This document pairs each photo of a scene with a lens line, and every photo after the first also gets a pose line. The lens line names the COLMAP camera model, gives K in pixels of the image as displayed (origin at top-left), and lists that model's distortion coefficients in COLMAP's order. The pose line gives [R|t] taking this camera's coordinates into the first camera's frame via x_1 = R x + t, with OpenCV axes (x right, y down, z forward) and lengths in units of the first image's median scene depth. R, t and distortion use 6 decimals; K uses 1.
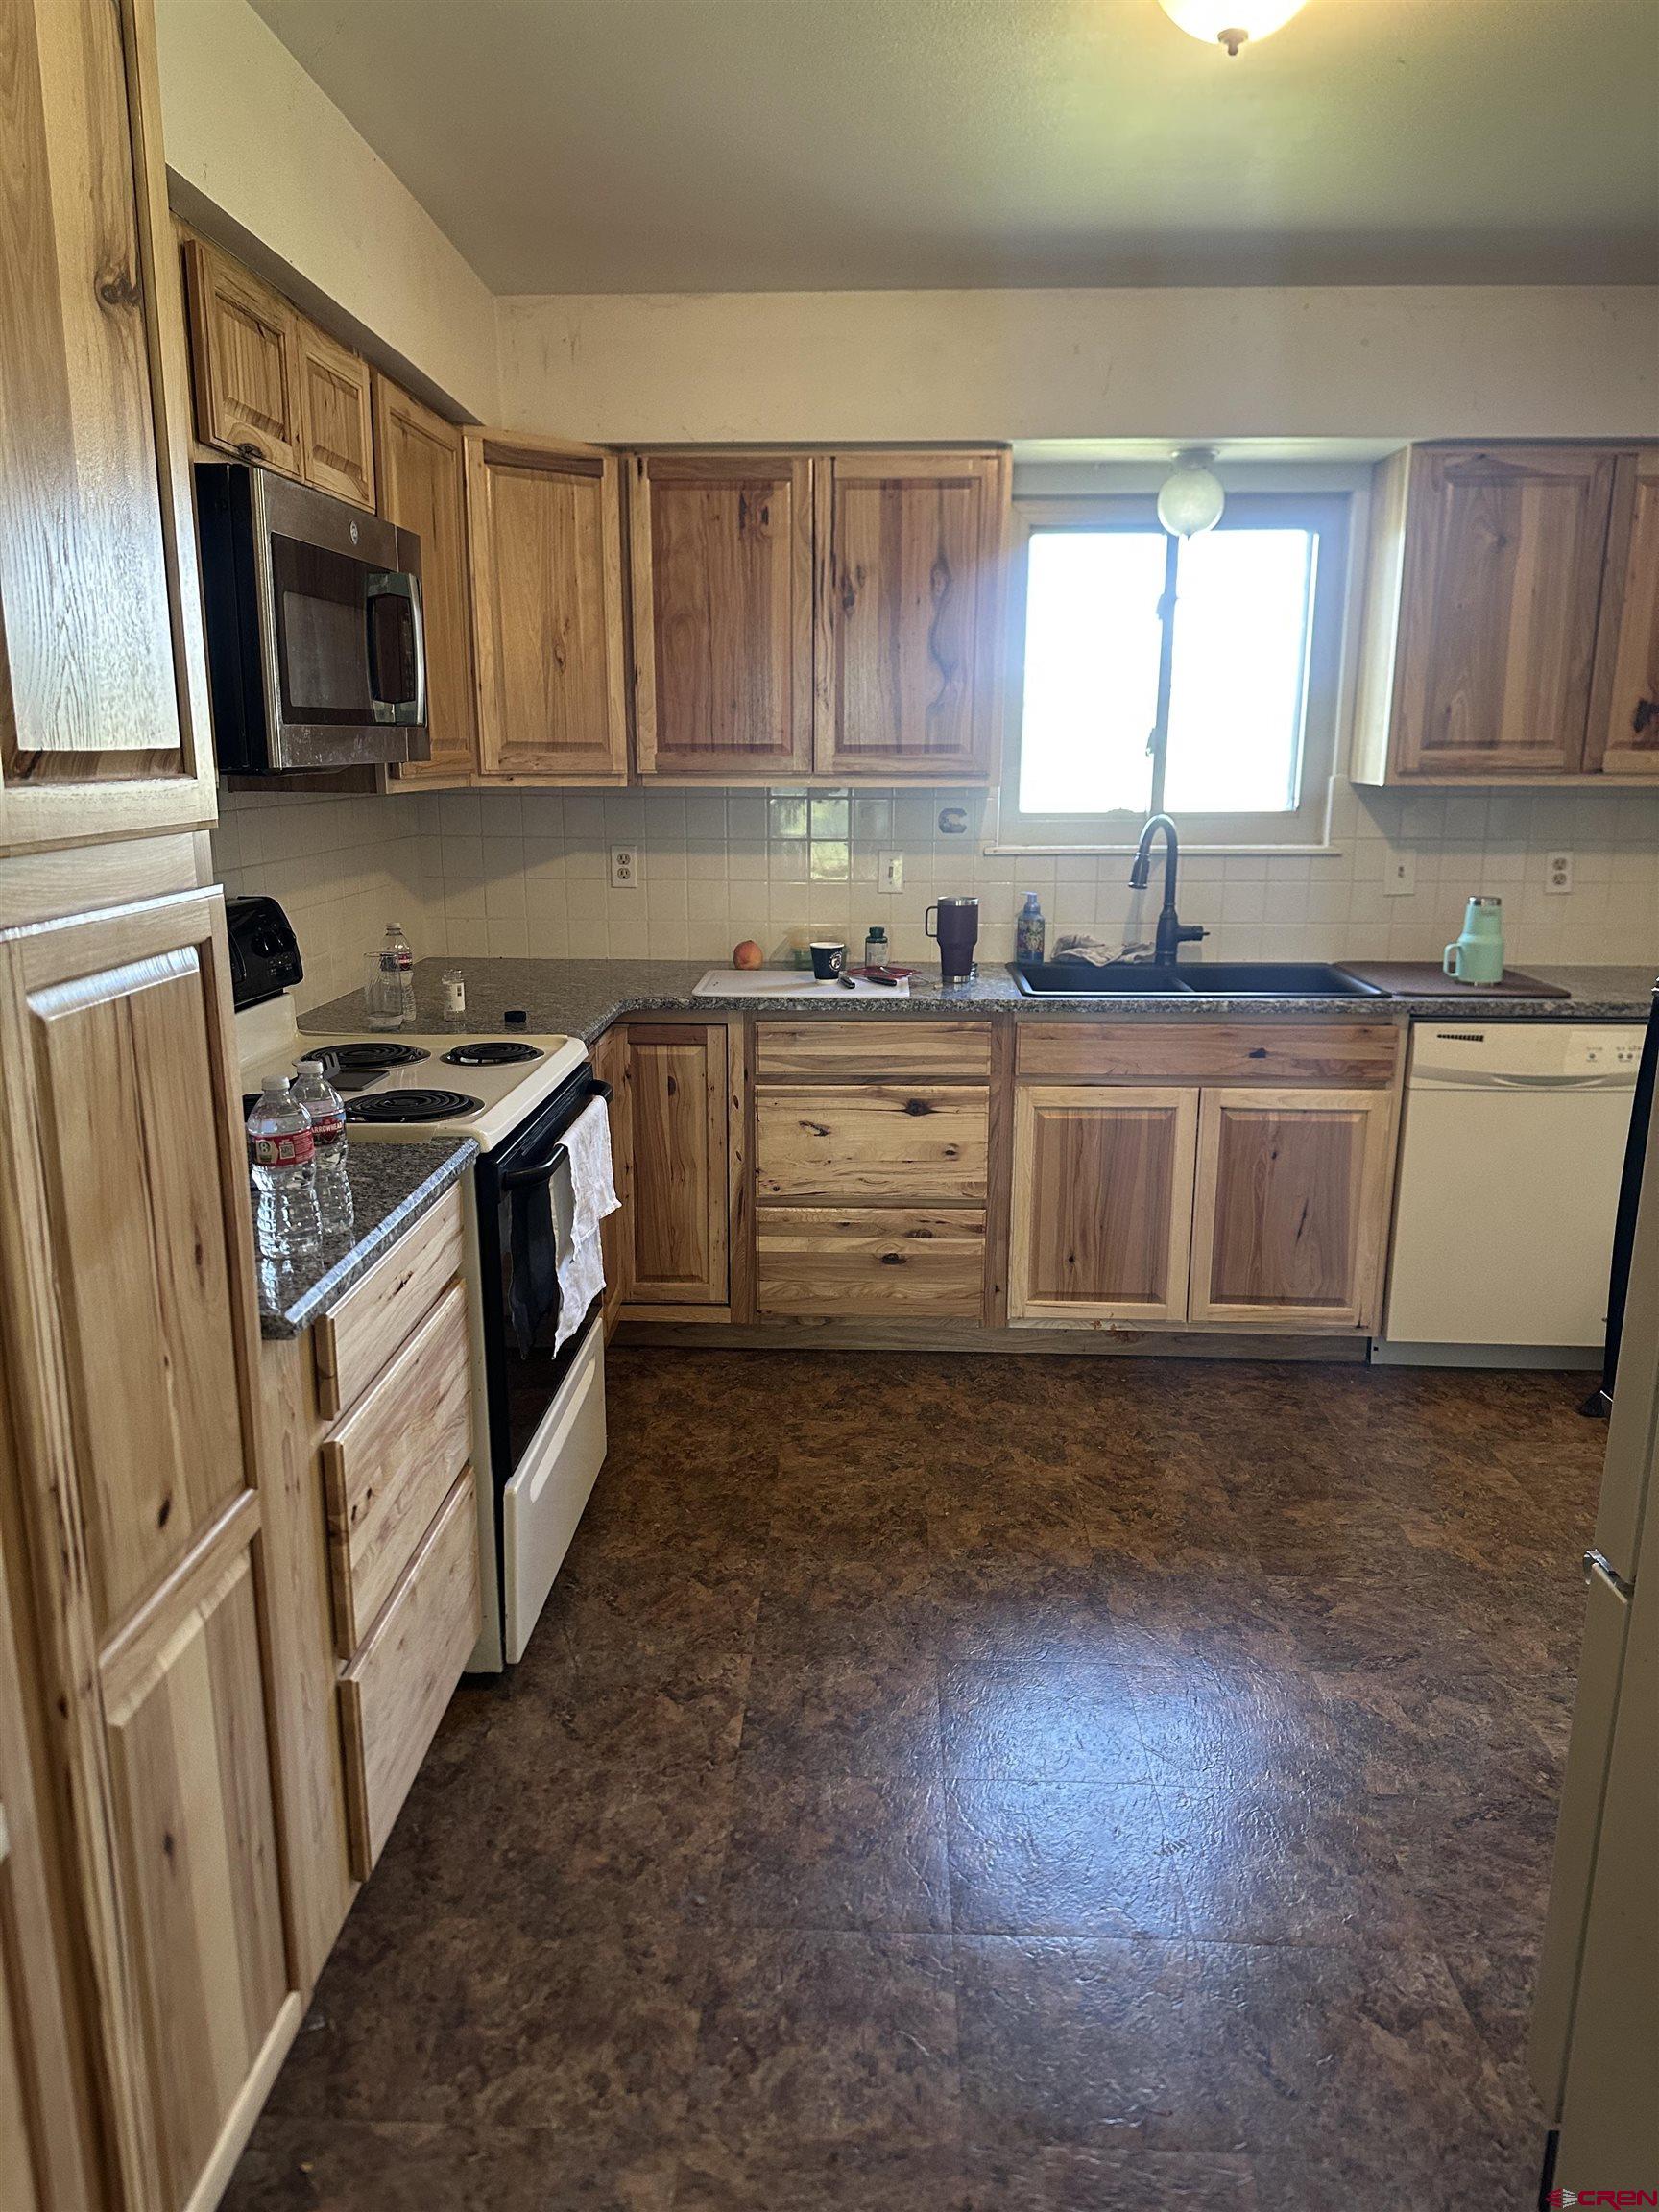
lens RADIAL K [[1539.9, 0, 824.2], [0, 1539.9, 1105.9], [0, 0, 1]] dist [0.055618, -0.069477]
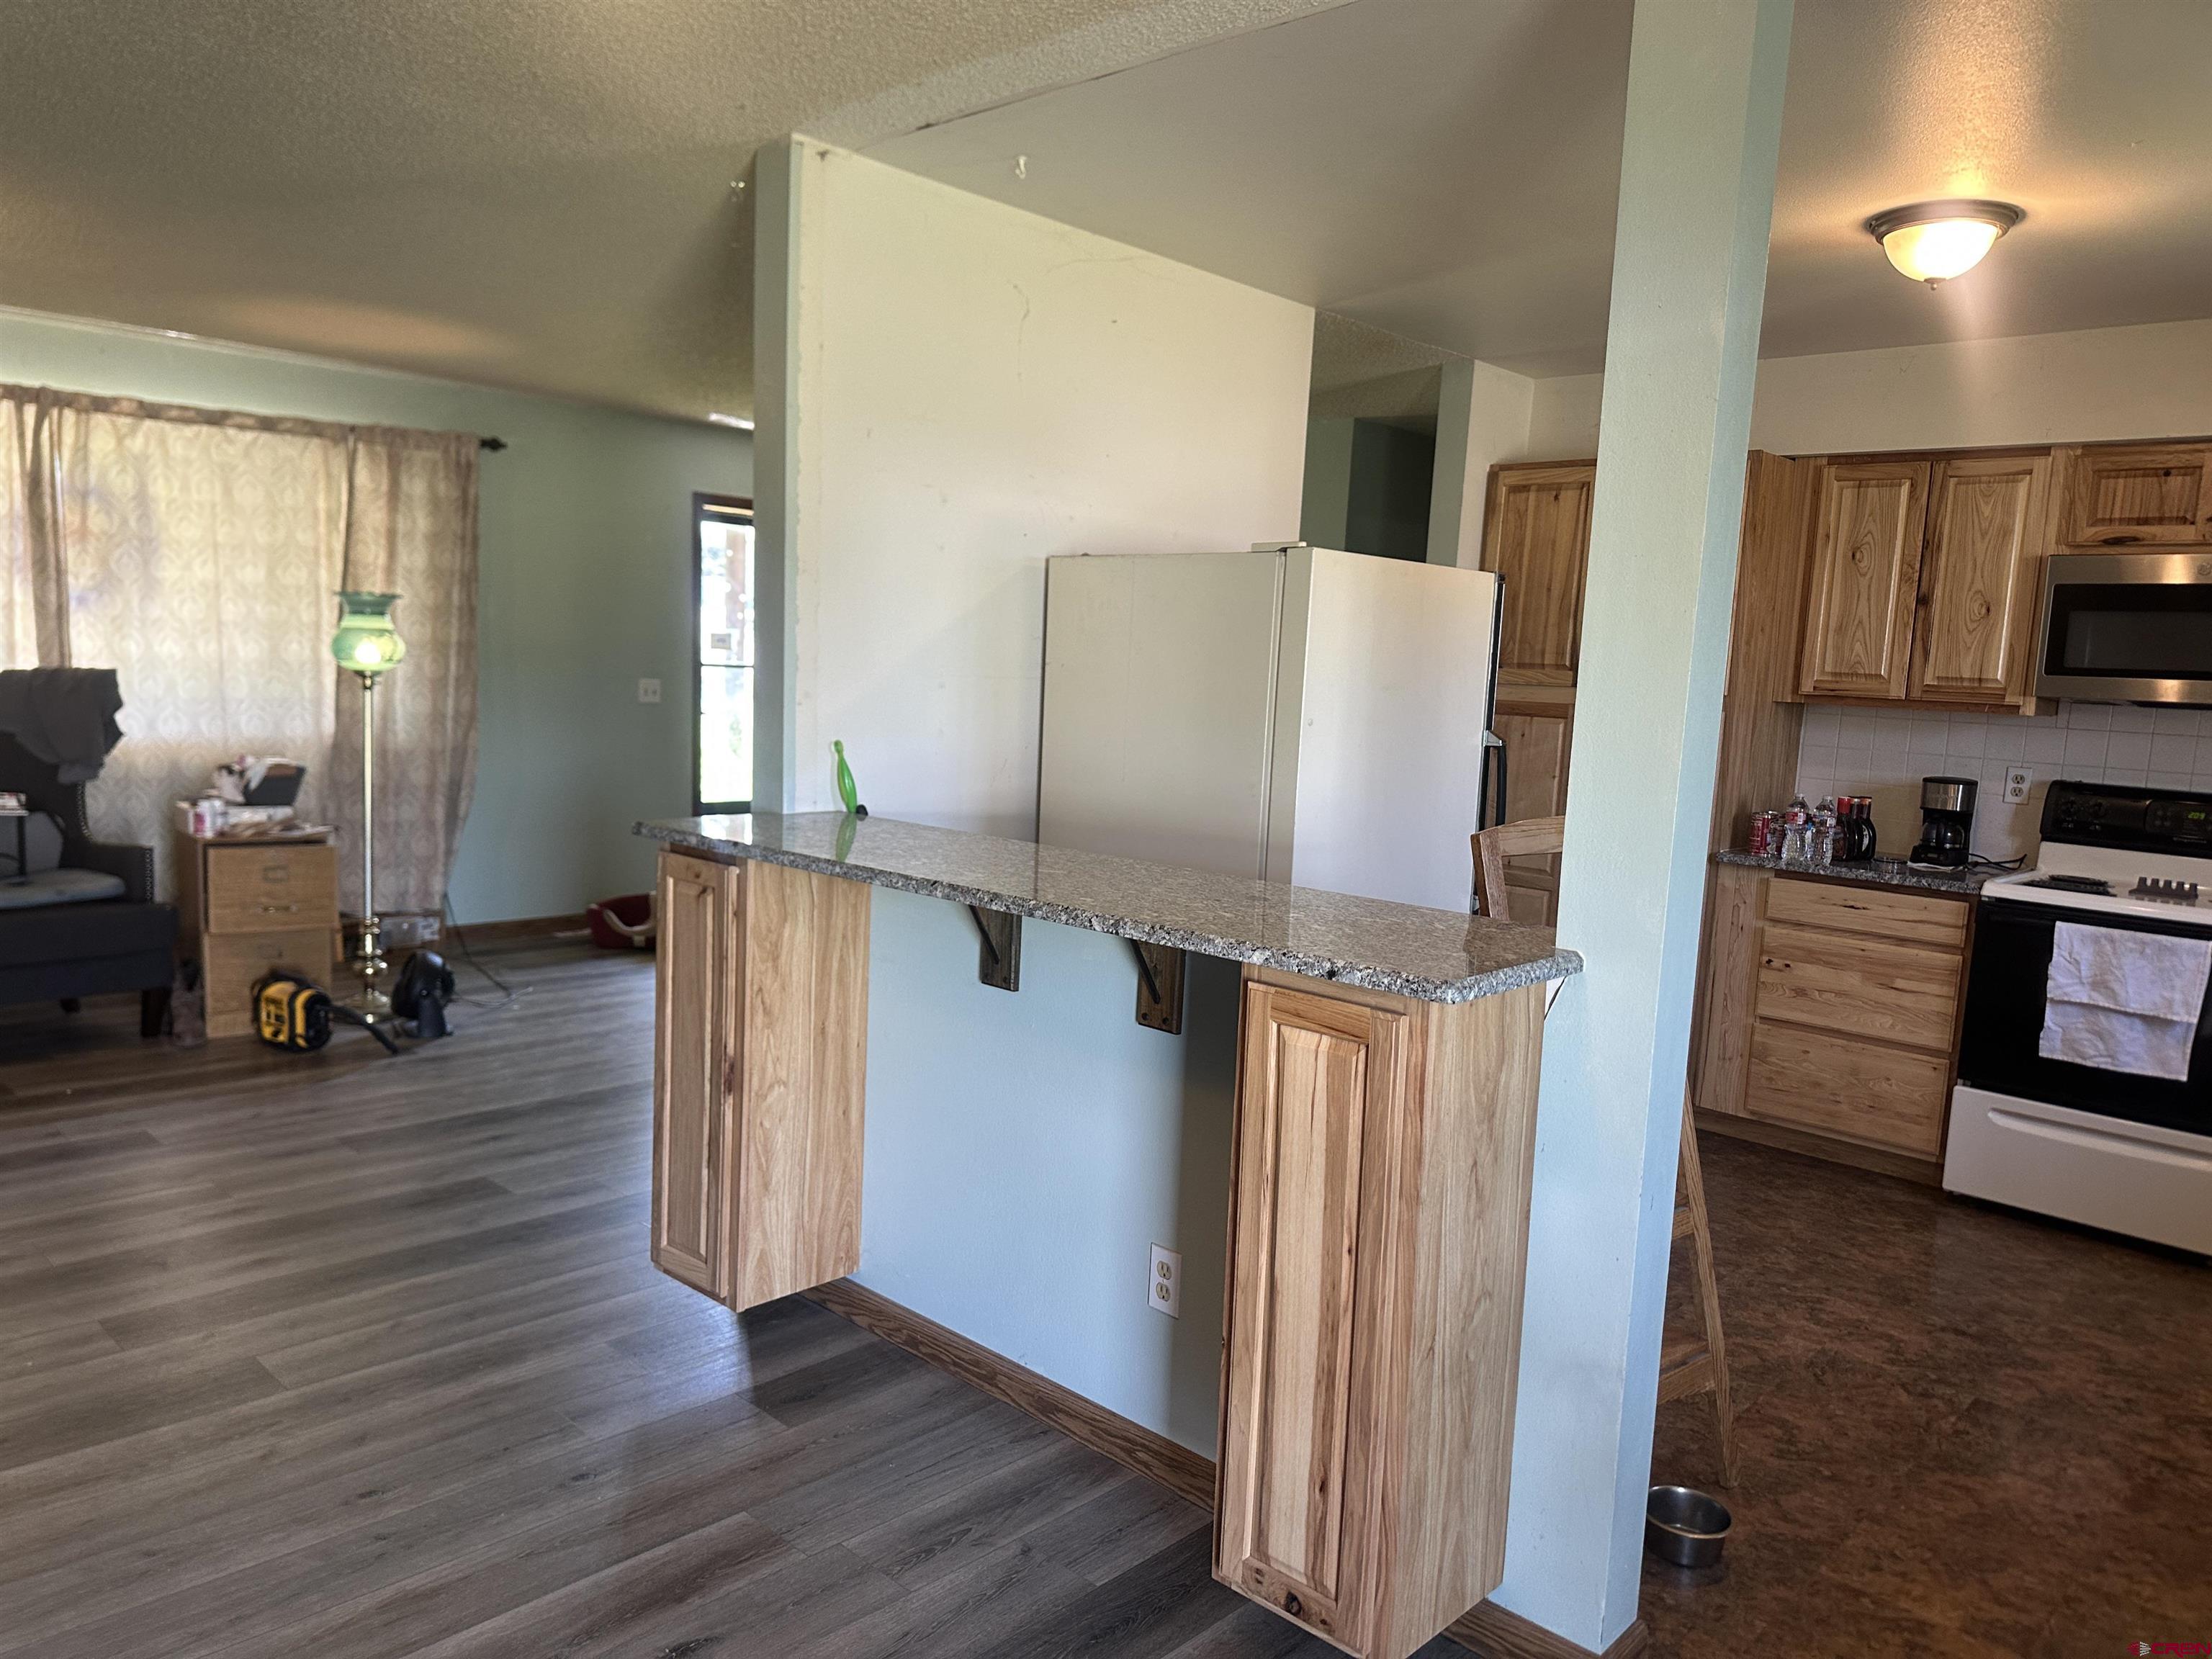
lens RADIAL K [[1539.9, 0, 1112.5], [0, 1539.9, 831.4], [0, 0, 1]] dist [0.055618, -0.069477]
pose [[-0.651325, 0.051317, -0.757062, 1.199659], [-0.219961, 0.942103, 0.253100, -0.185062], [0.726218, 0.331374, -0.602327, 0.850947]]
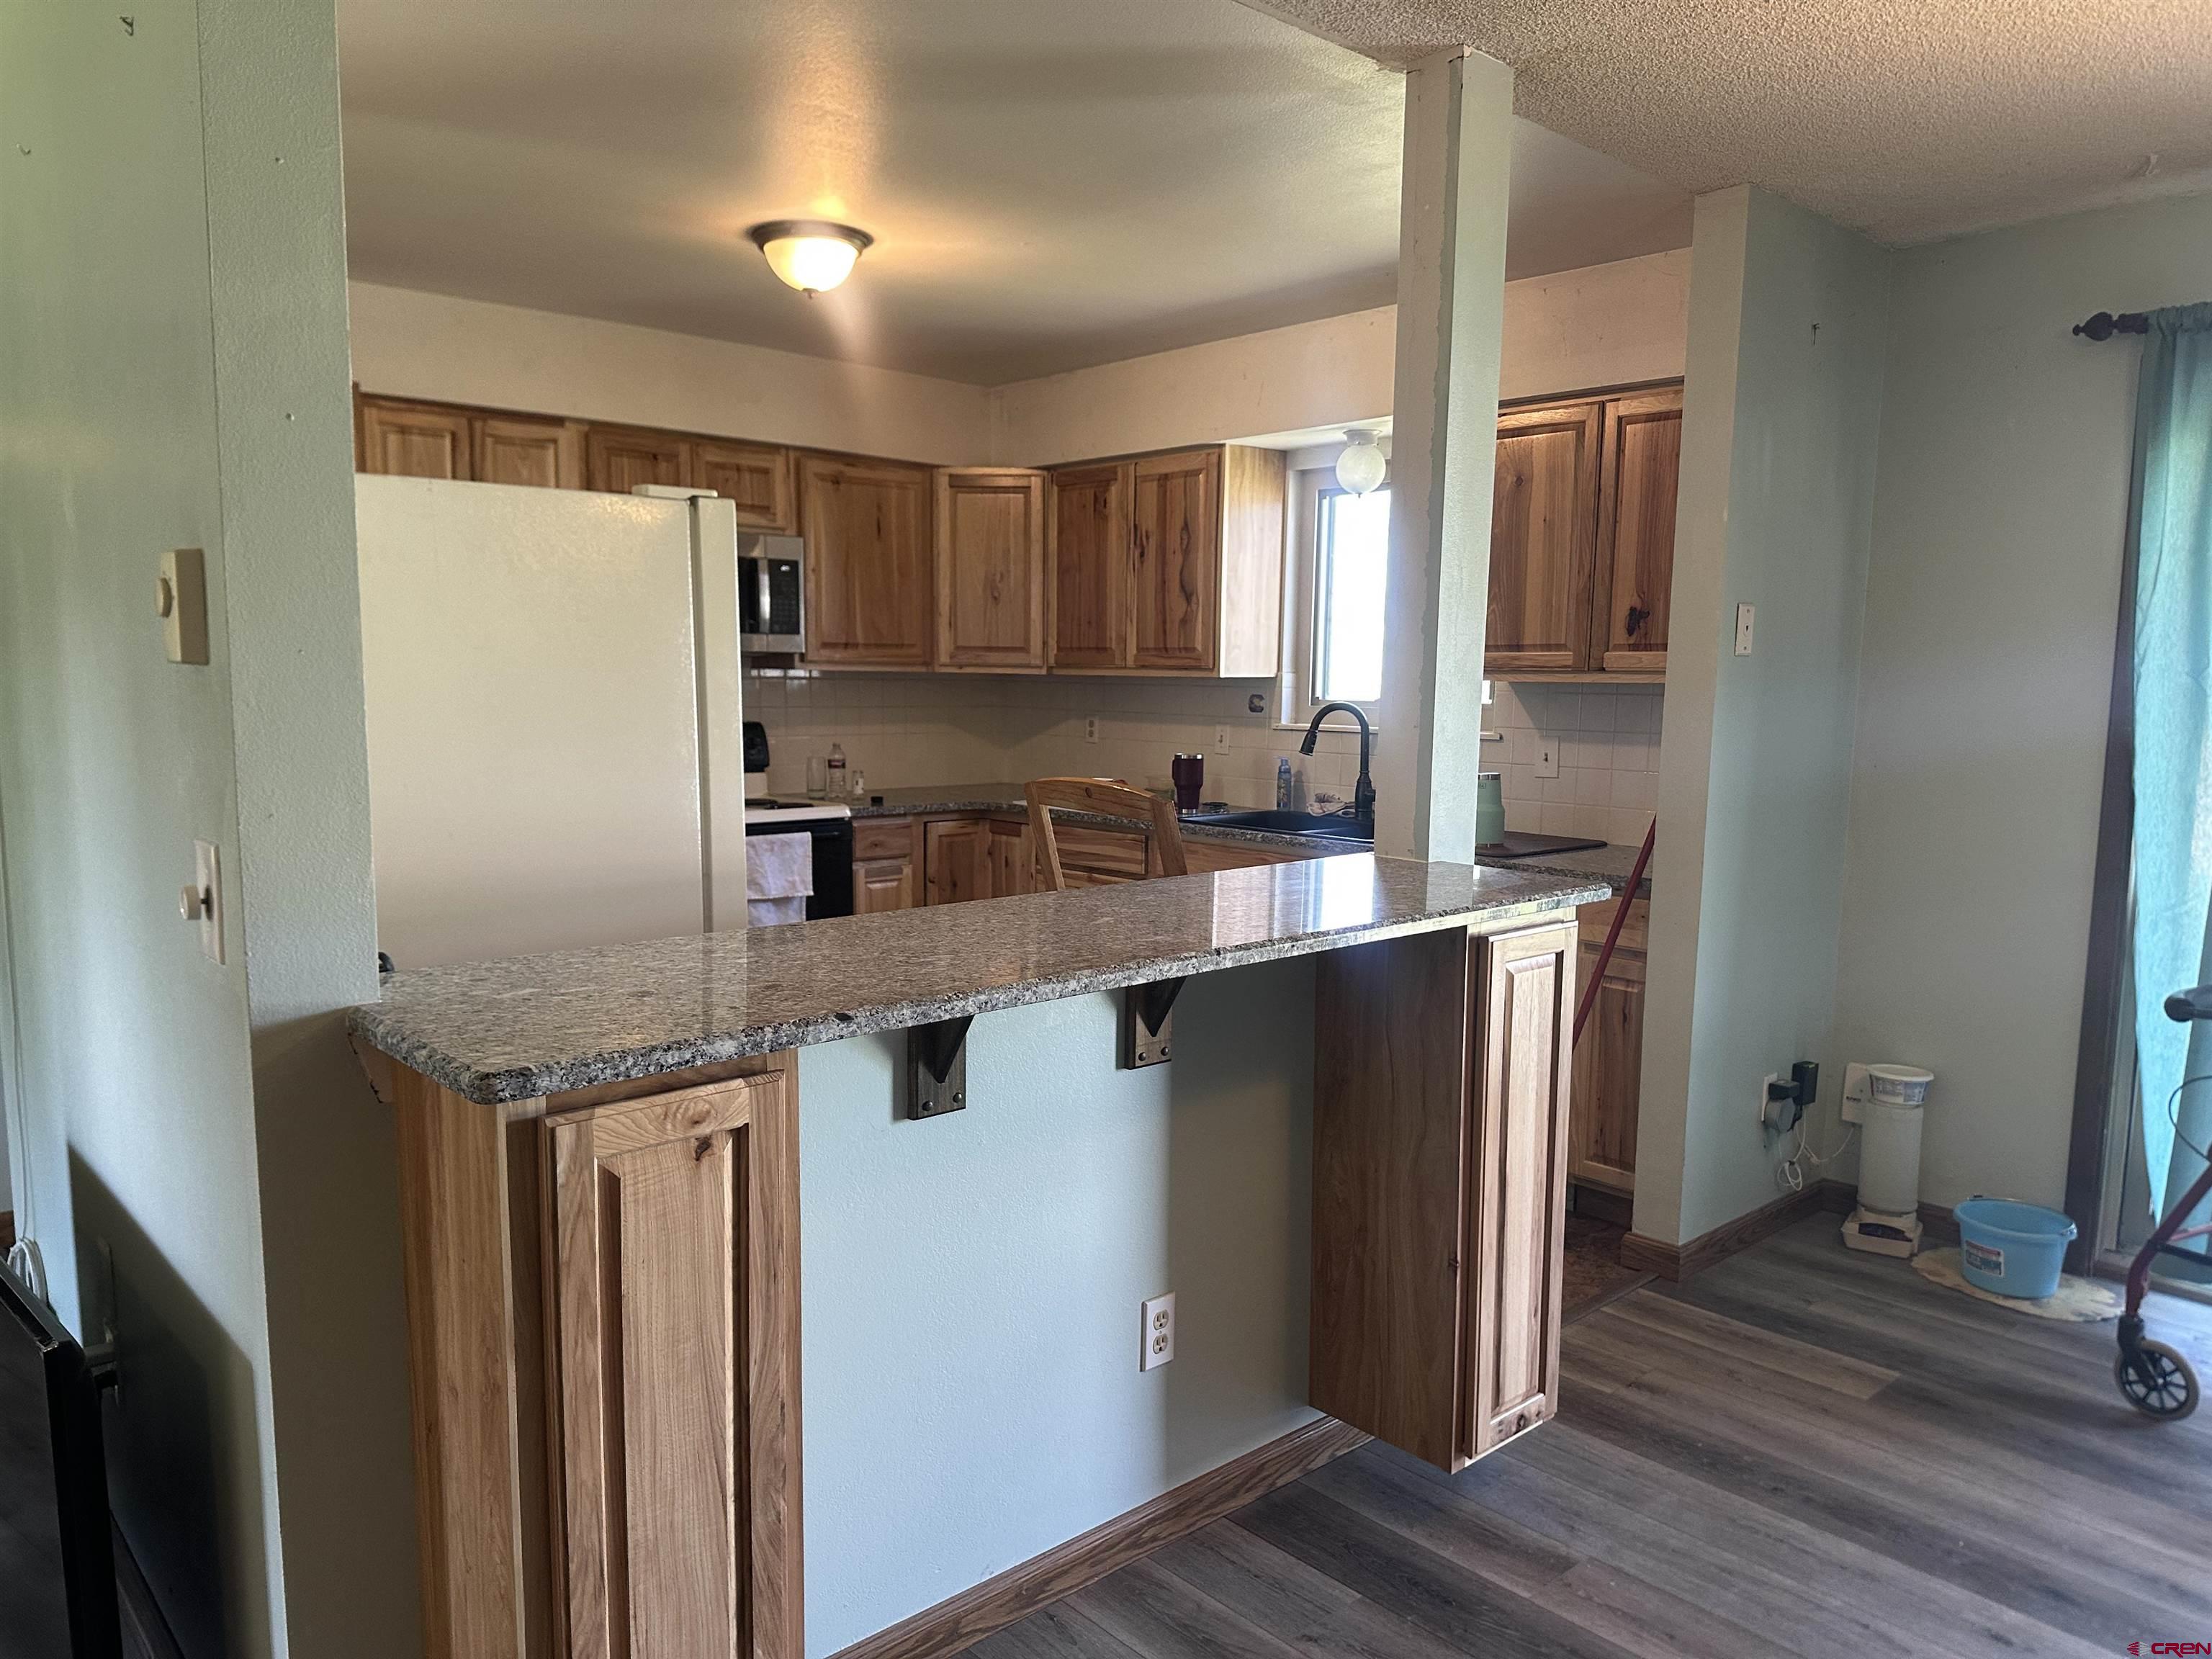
lens RADIAL K [[1539.9, 0, 1101.8], [0, 1539.9, 837.8], [0, 0, 1]] dist [0.055618, -0.069477]
pose [[0.690473, 0.085664, -0.718268, 1.086312], [-0.171310, 0.984080, -0.047315, 0.020563], [0.702780, 0.155716, 0.694156, -0.016913]]
